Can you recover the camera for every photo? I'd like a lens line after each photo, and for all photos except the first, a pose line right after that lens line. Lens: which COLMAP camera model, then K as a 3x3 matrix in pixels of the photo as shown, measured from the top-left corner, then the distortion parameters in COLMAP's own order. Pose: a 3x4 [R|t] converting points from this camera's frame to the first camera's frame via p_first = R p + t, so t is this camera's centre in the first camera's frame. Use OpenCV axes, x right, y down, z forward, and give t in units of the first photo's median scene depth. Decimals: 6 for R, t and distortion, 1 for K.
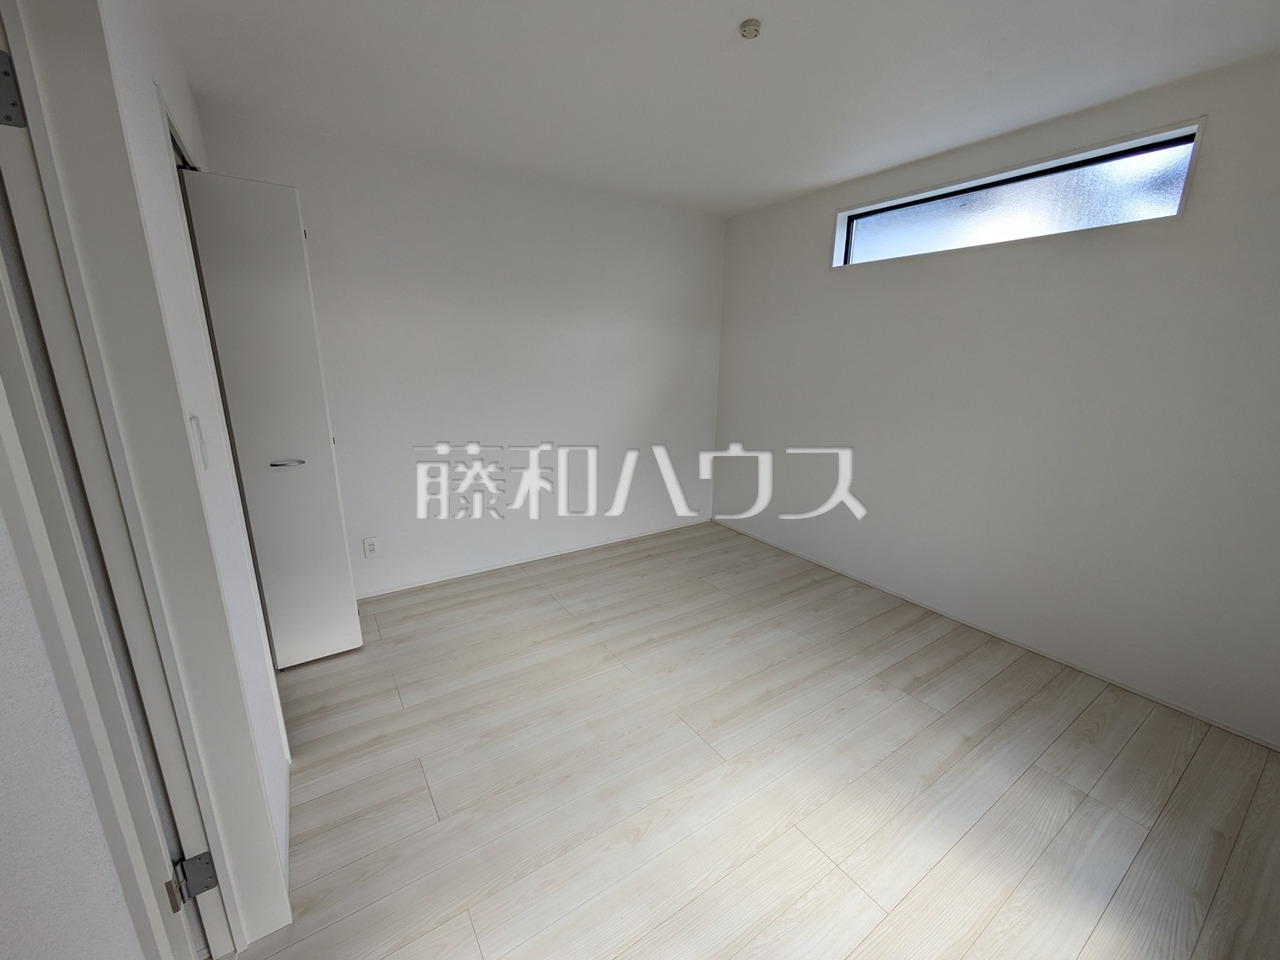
lens RADIAL K [[503.9, 0, 640.0], [0, 503.9, 480.0], [0, 0, 1]] dist [-0.003154, -0.000146]
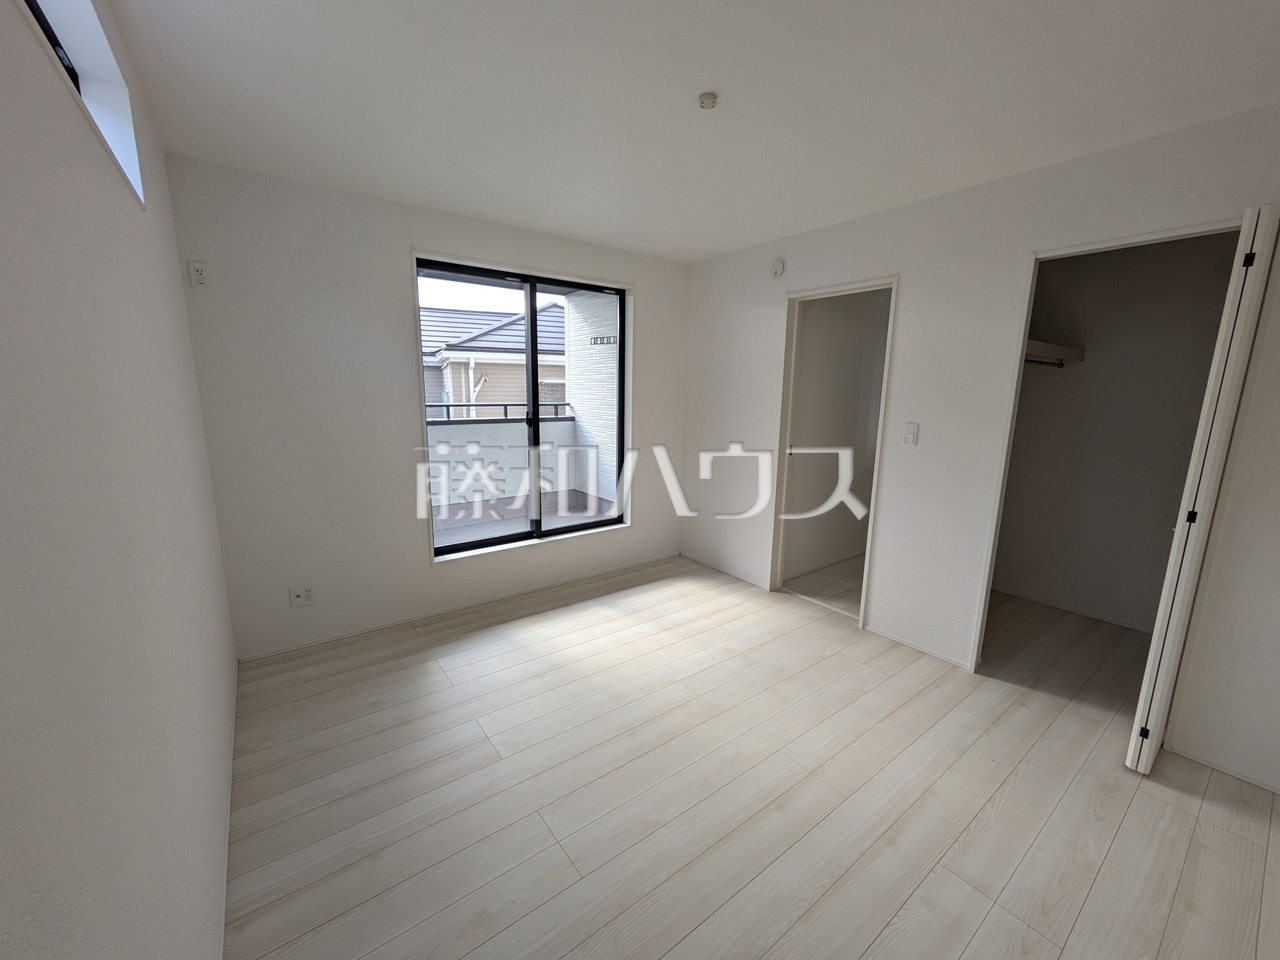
lens RADIAL K [[503.9, 0, 640.0], [0, 503.9, 480.0], [0, 0, 1]] dist [-0.003154, -0.000146]
pose [[-0.998231, -0.018523, -0.056489, 0.253105], [-0.039977, 0.912441, 0.407251, -0.353755], [0.043999, 0.408789, -0.911568, 1.395954]]
